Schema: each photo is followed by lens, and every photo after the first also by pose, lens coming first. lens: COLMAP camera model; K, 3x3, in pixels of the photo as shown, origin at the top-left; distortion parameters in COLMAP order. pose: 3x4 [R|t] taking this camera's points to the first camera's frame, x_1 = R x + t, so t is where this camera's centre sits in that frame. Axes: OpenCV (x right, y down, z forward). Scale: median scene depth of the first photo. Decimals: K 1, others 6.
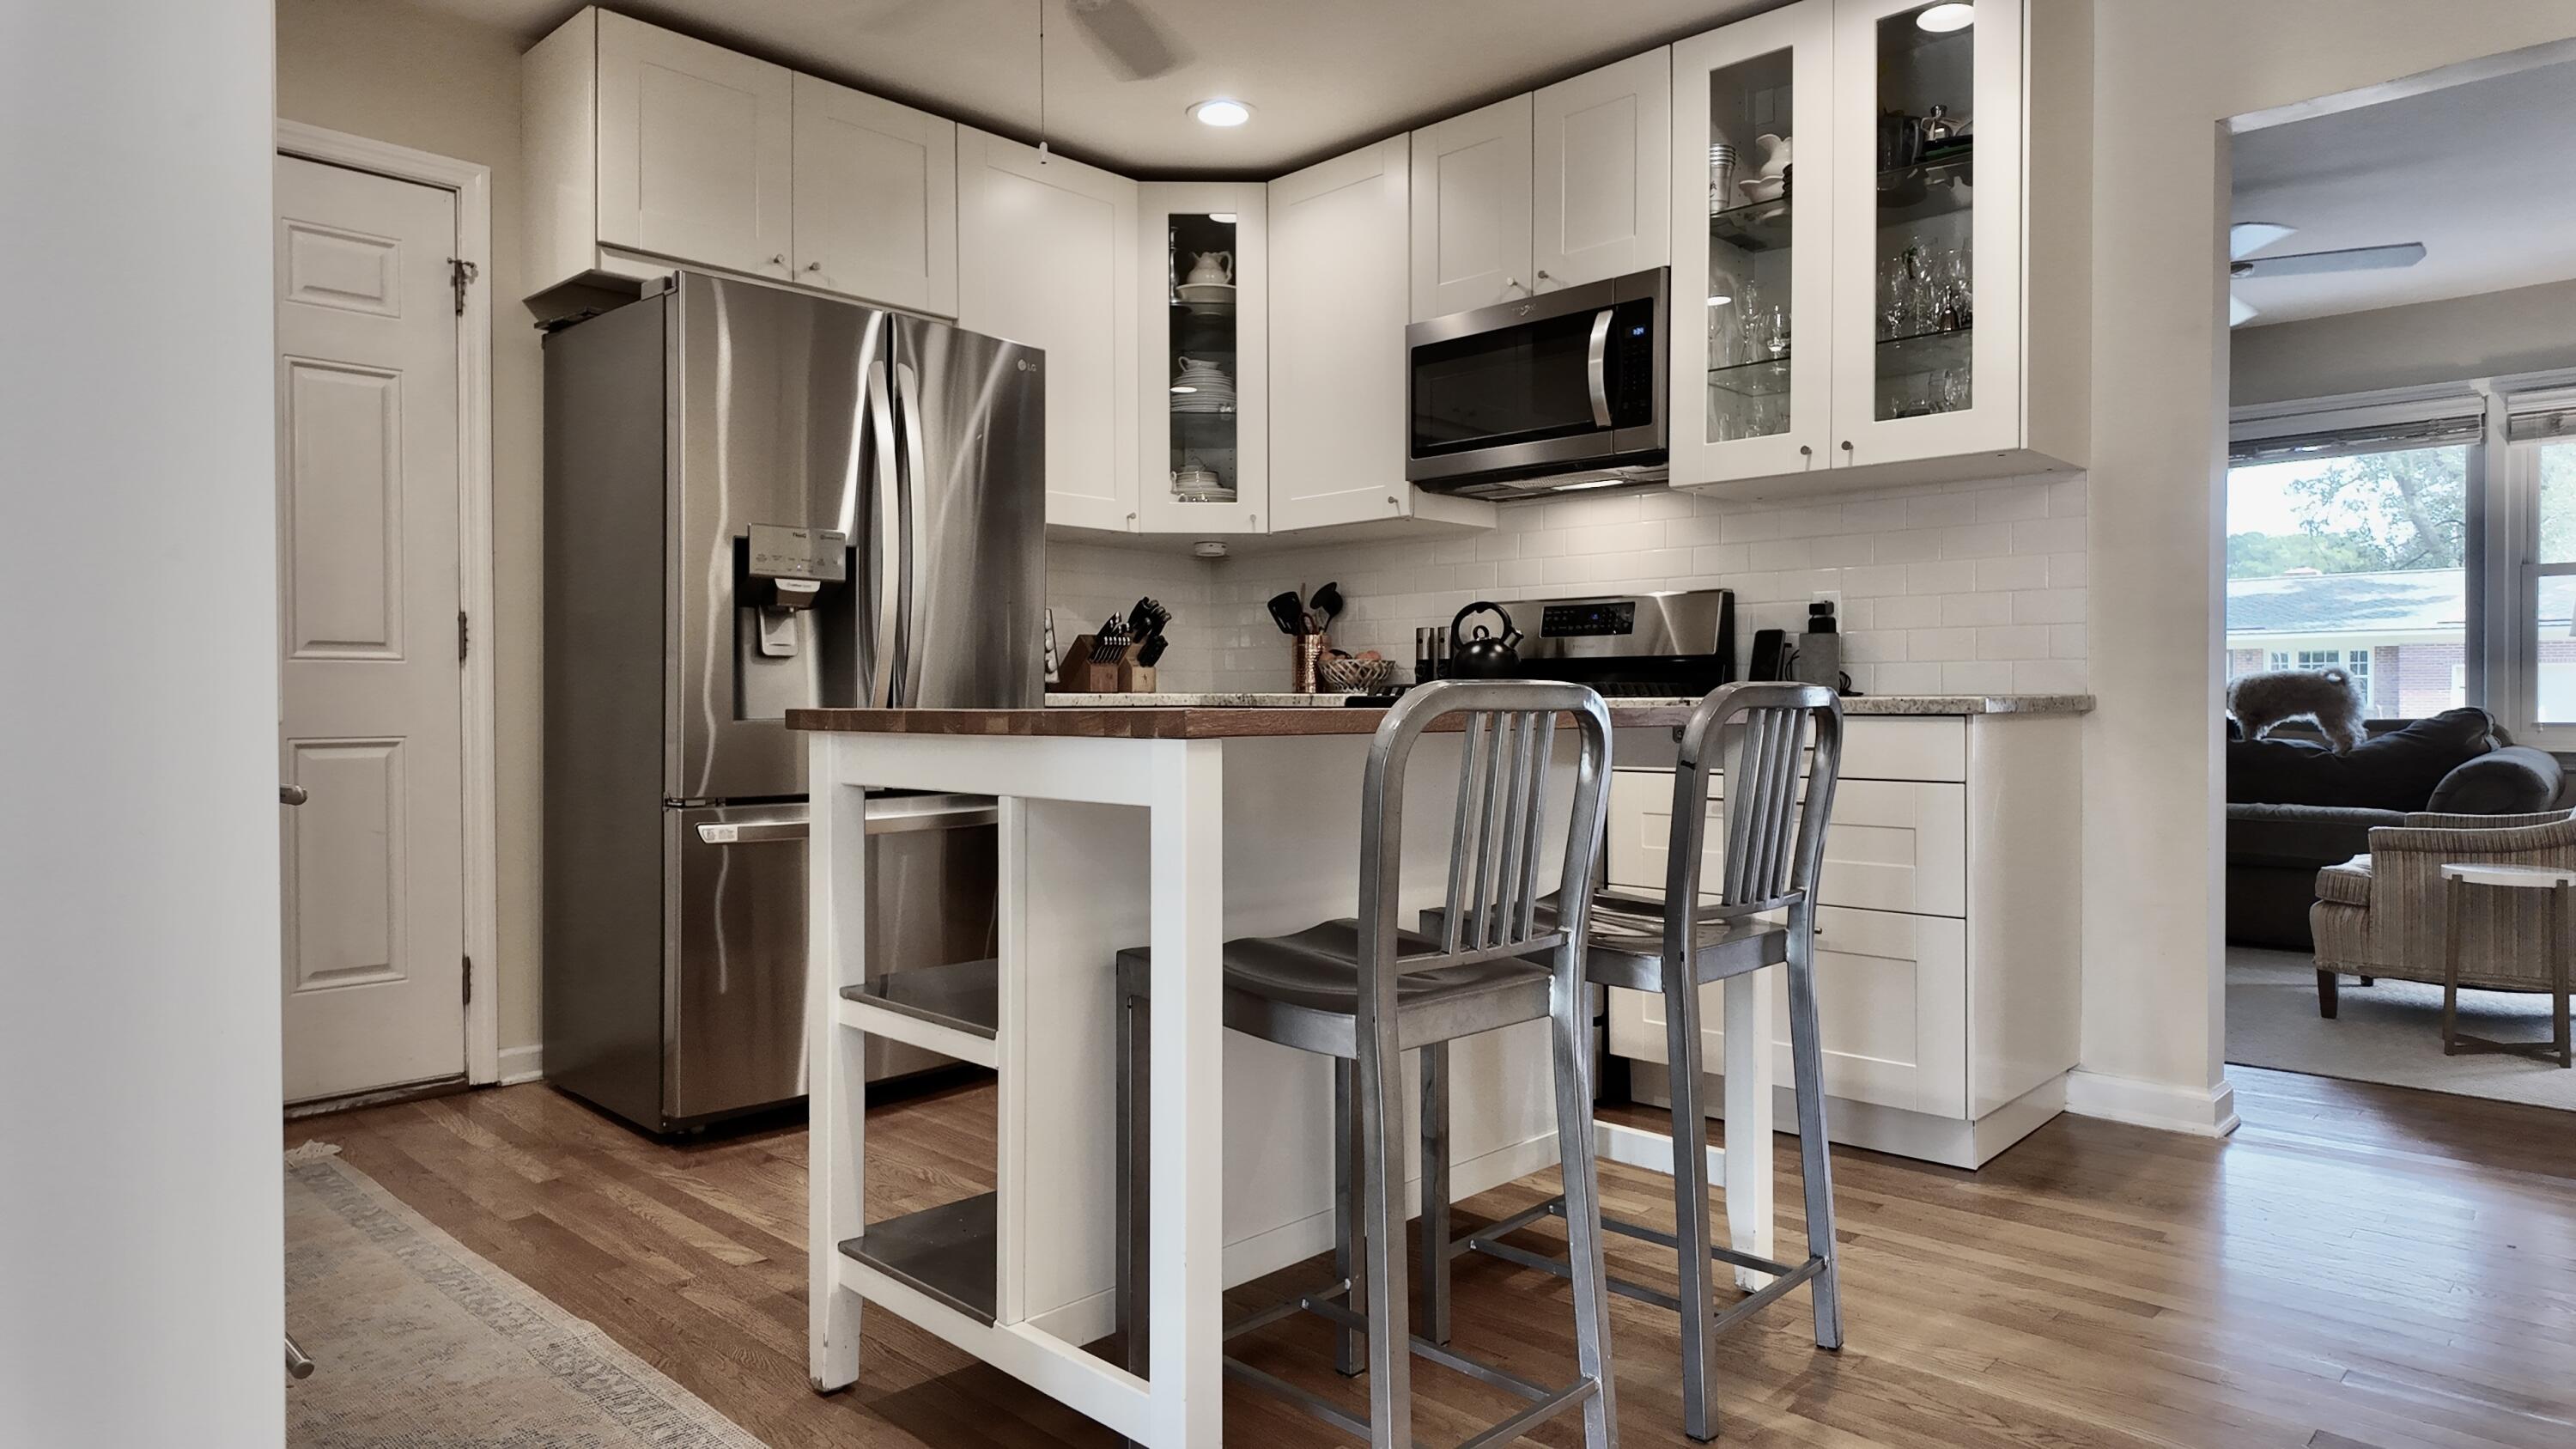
lens RADIAL K [[1530.5, 0, 1308.1], [0, 1530.5, 721.2], [0, 0, 1]] dist [0.044572, -0.037509]
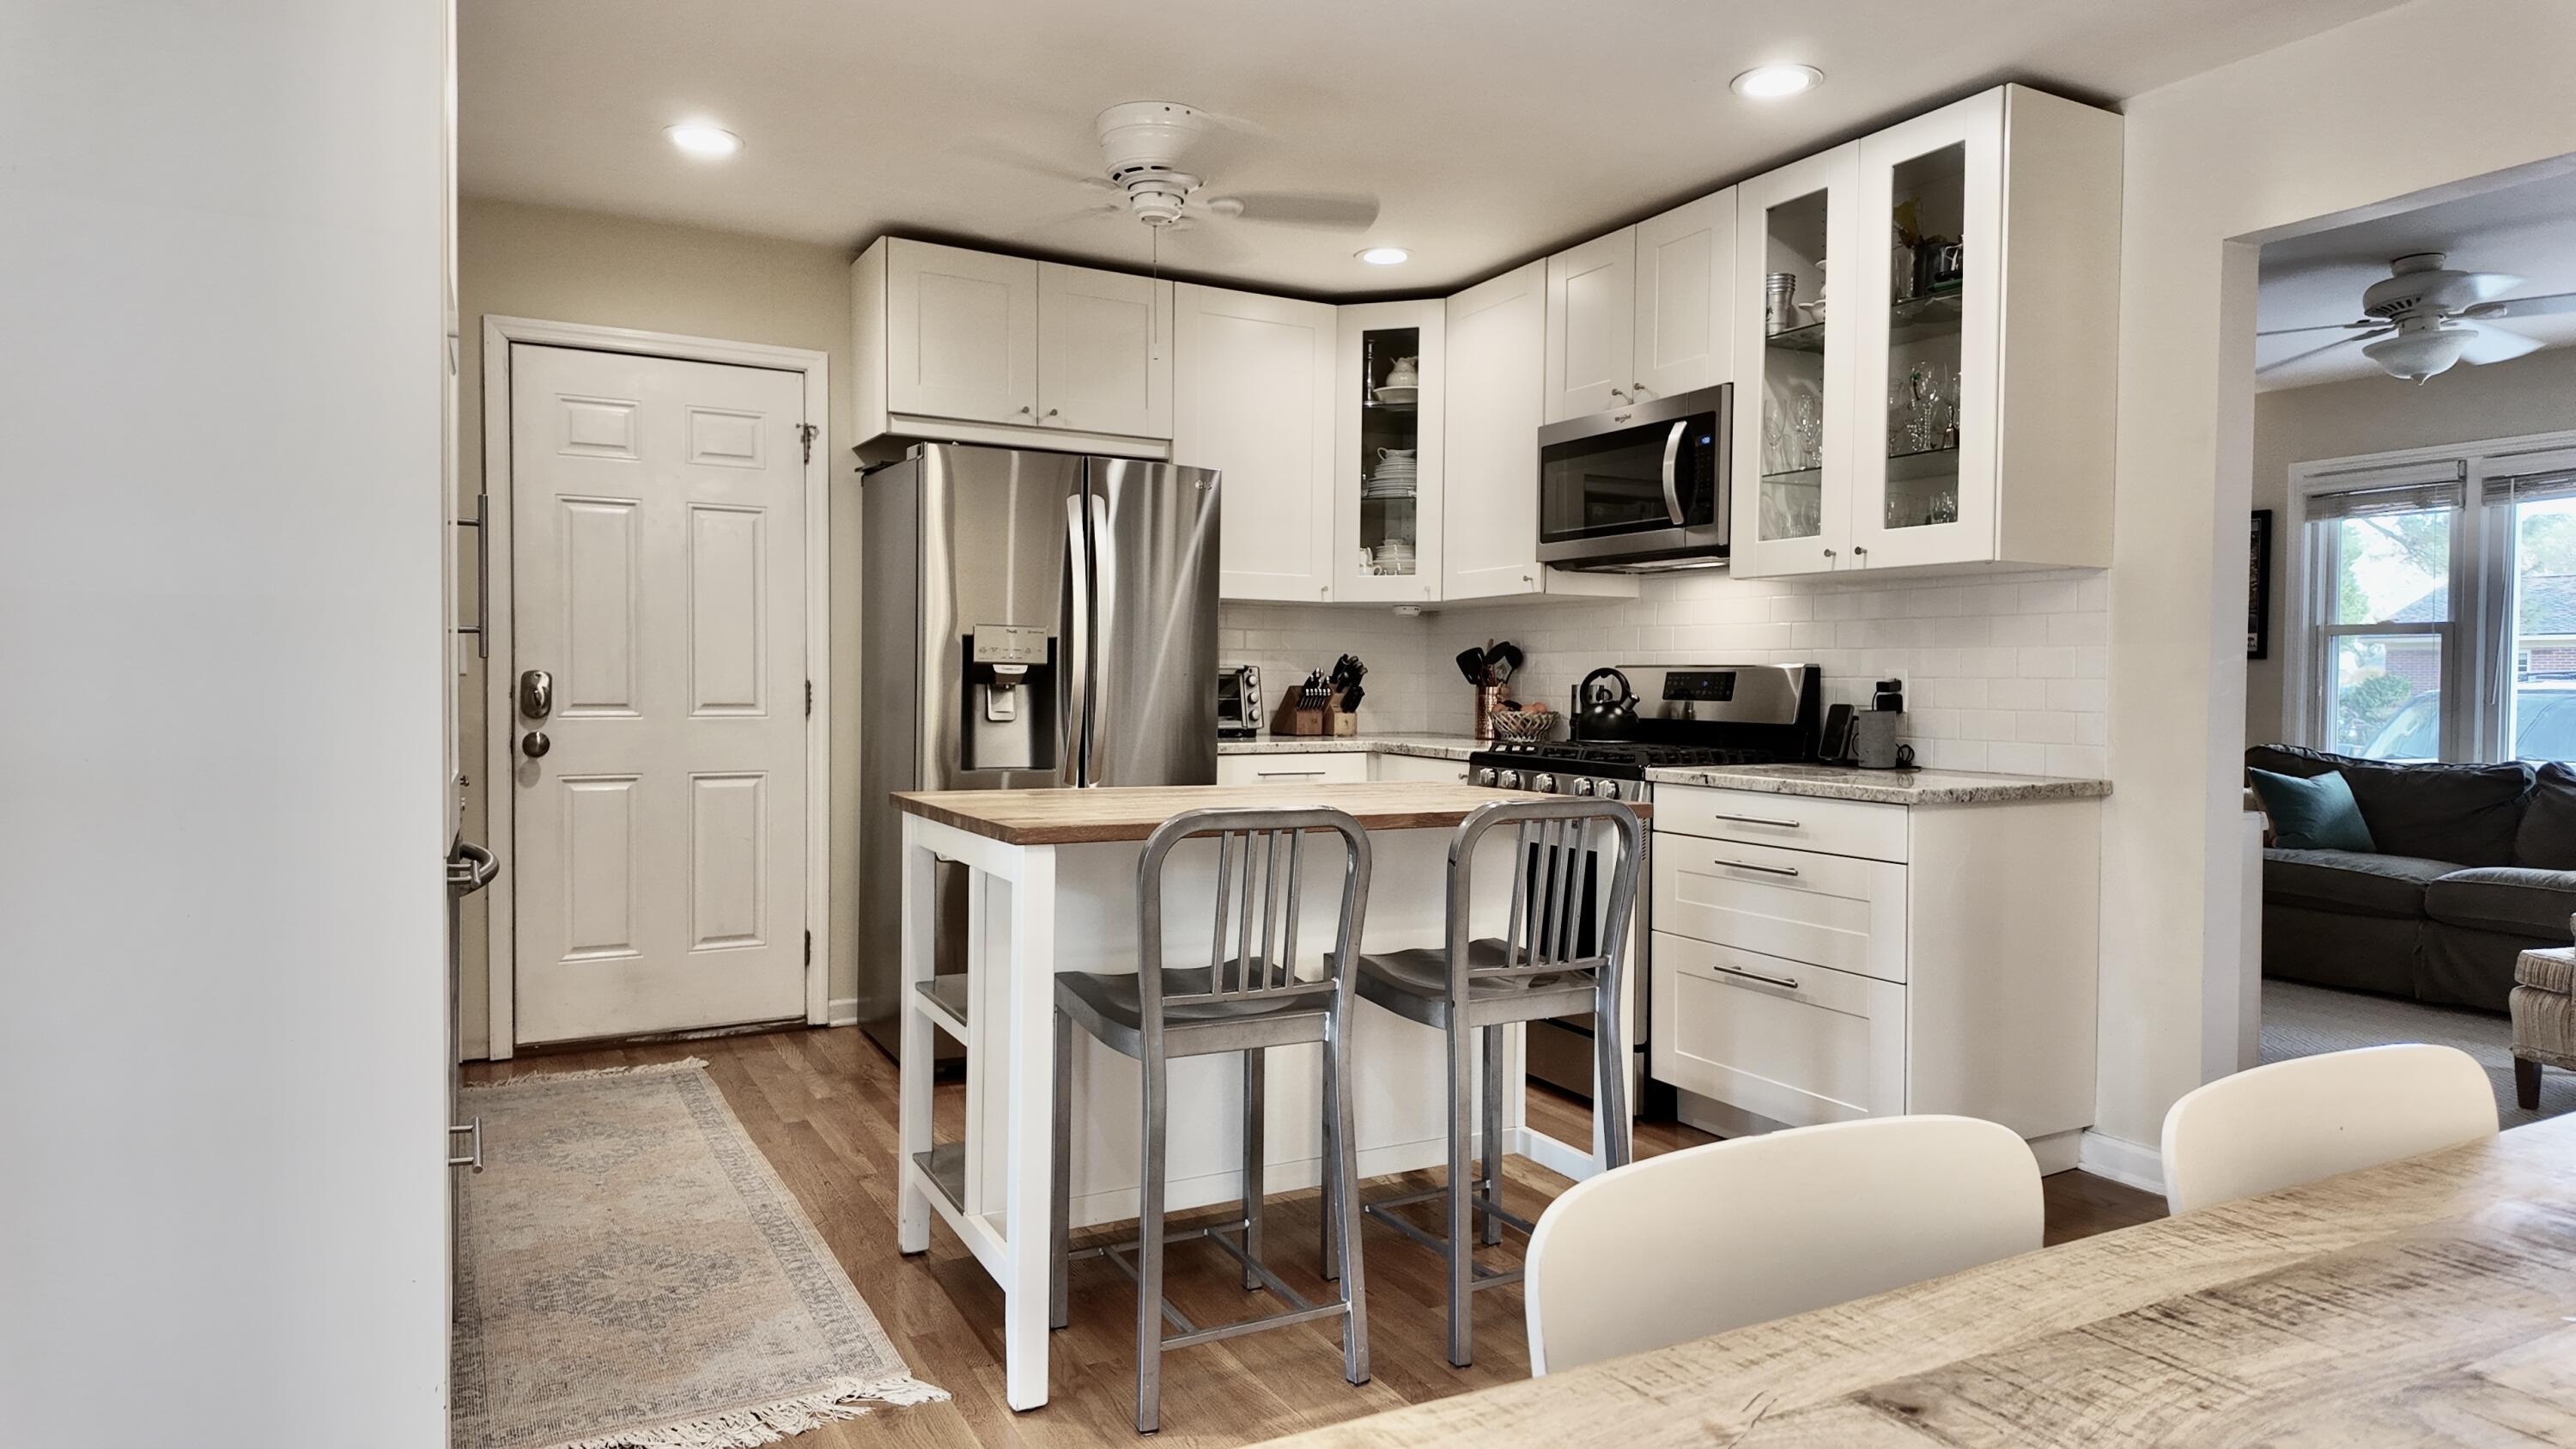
lens RADIAL K [[1530.5, 0, 1294.6], [0, 1530.5, 725.8], [0, 0, 1]] dist [0.044572, -0.037509]
pose [[0.953456, 0.019946, -0.300870, 0.276429], [-0.015433, 0.999730, 0.017371, -0.060911], [0.301136, -0.011919, 0.953507, -0.169487]]
